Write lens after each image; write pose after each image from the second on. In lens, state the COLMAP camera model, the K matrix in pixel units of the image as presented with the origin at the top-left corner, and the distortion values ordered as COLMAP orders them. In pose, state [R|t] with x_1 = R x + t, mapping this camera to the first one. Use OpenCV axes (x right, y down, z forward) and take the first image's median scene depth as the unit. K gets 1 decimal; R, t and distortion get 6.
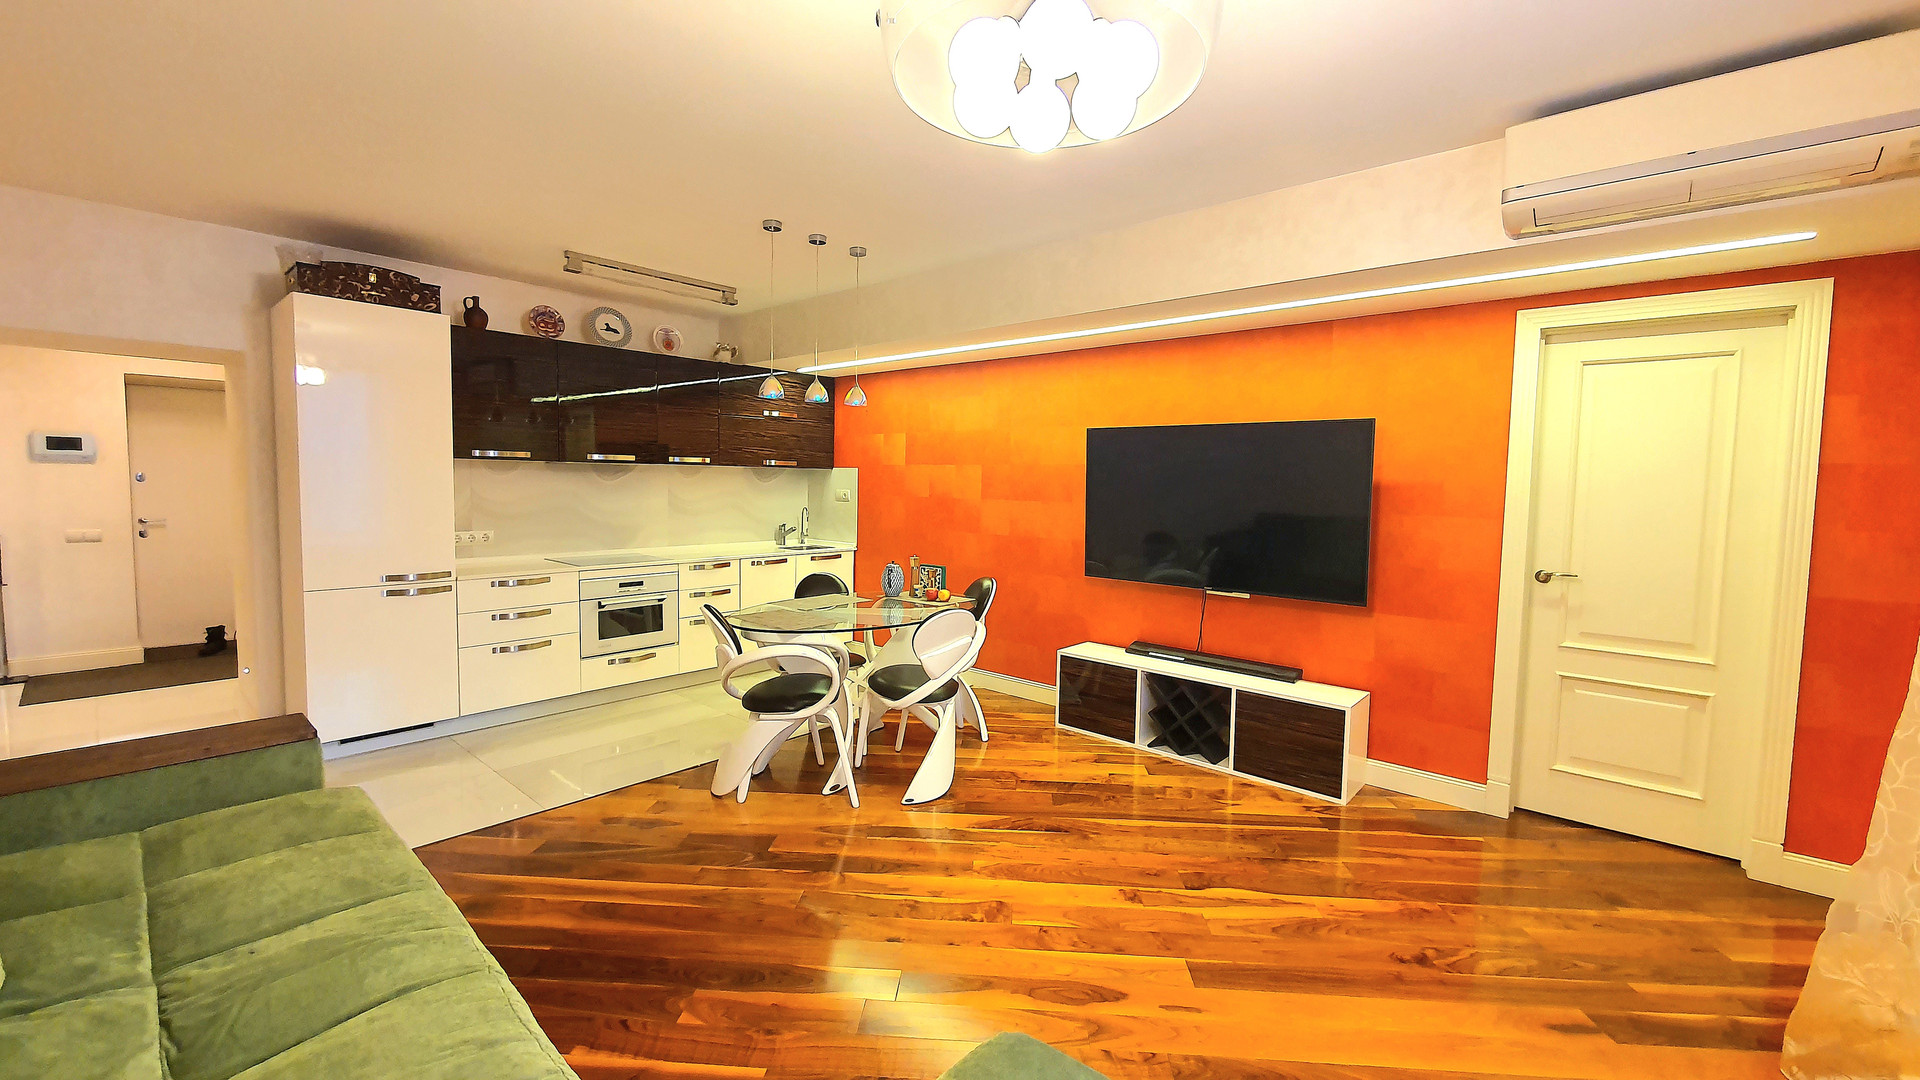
lens RADIAL K [[772.2, 0, 957.5], [0, 772.2, 528.7], [0, 0, 1]] dist [0.011590, -0.002818]
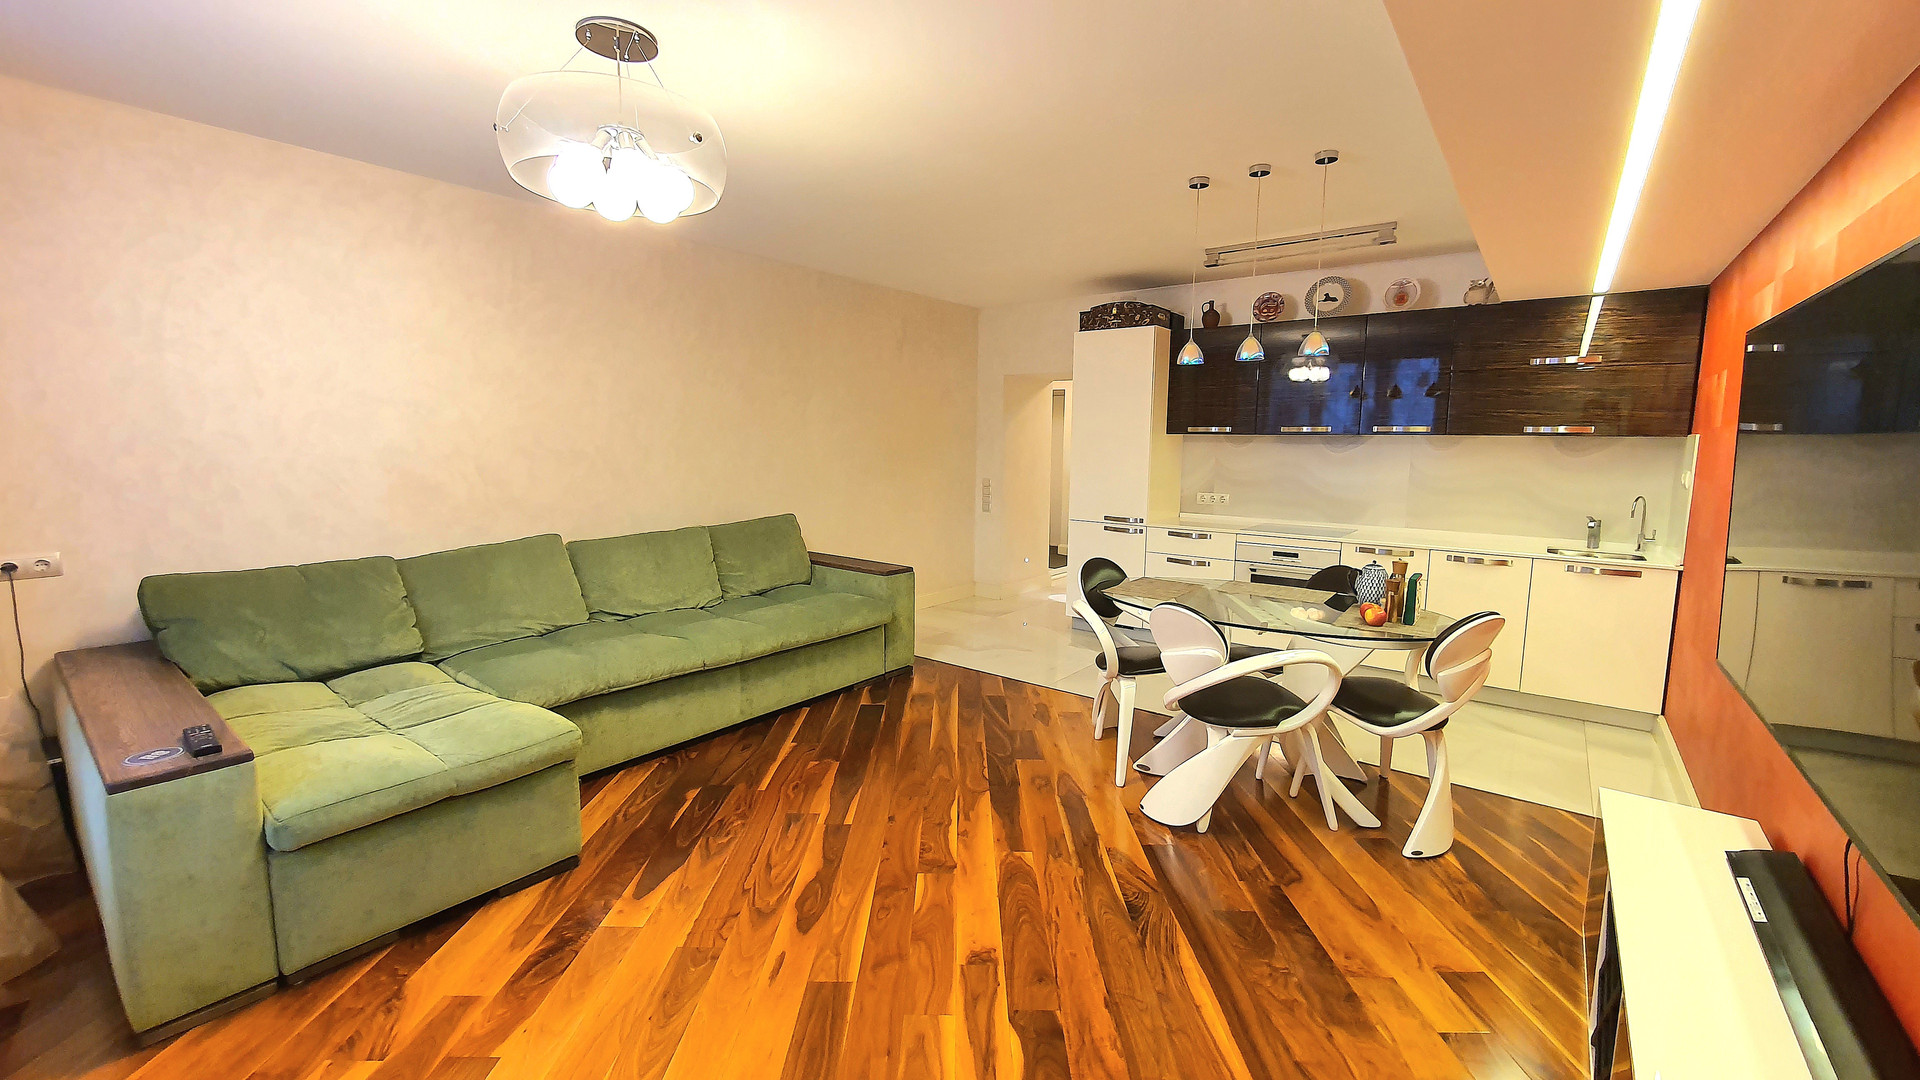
lens RADIAL K [[772.2, 0, 957.5], [0, 772.2, 528.7], [0, 0, 1]] dist [0.011590, -0.002818]
pose [[0.051422, 0.096103, -0.994042, 0.650670], [-0.077015, 0.992777, 0.091997, -0.025580], [0.995703, 0.071825, 0.058452, 0.595803]]
